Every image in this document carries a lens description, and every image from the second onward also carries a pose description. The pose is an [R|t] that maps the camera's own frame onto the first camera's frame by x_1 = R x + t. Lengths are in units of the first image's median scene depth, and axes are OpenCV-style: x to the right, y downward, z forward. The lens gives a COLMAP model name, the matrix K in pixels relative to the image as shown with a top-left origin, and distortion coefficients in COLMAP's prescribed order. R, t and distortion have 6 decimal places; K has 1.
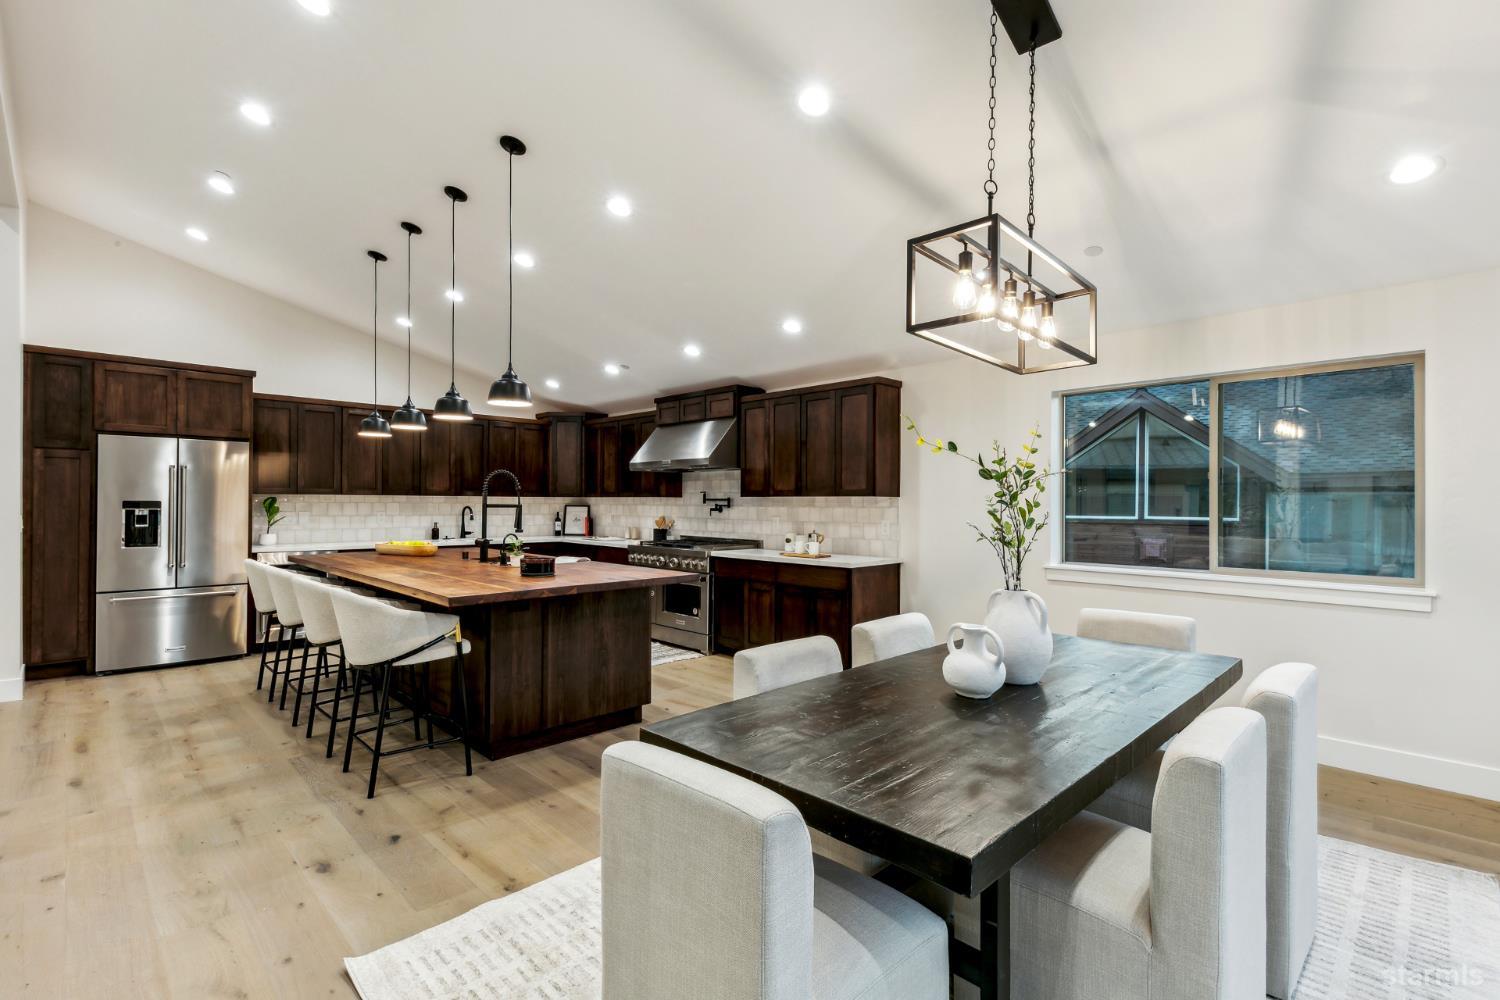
lens RADIAL K [[686.5, 0, 745.7], [0, 686.5, 505.1], [0, 0, 1]] dist [0.017620, -0.000279]
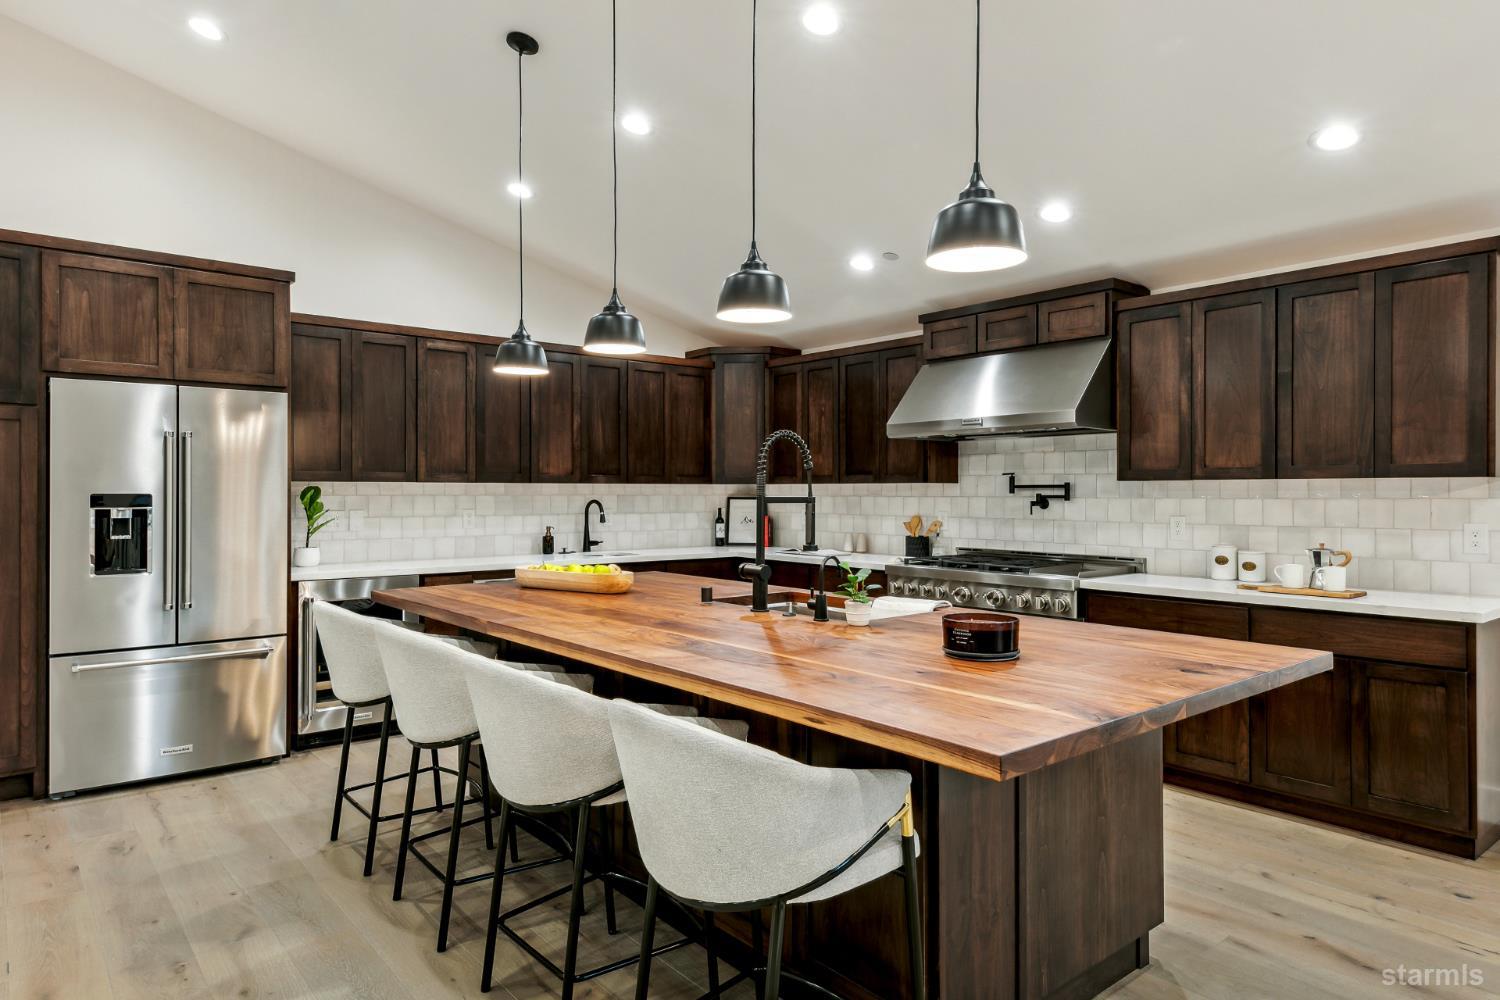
lens RADIAL K [[908.3, 0, 750.0], [0, 908.3, 500.0], [0, 0, 1]] dist [0.024692, 0.000629]
pose [[0.996969, -0.004842, -0.077655, -0.260840], [0.005231, 0.999975, 0.004801, -0.001841], [0.077630, -0.005192, 0.996969, 0.253619]]
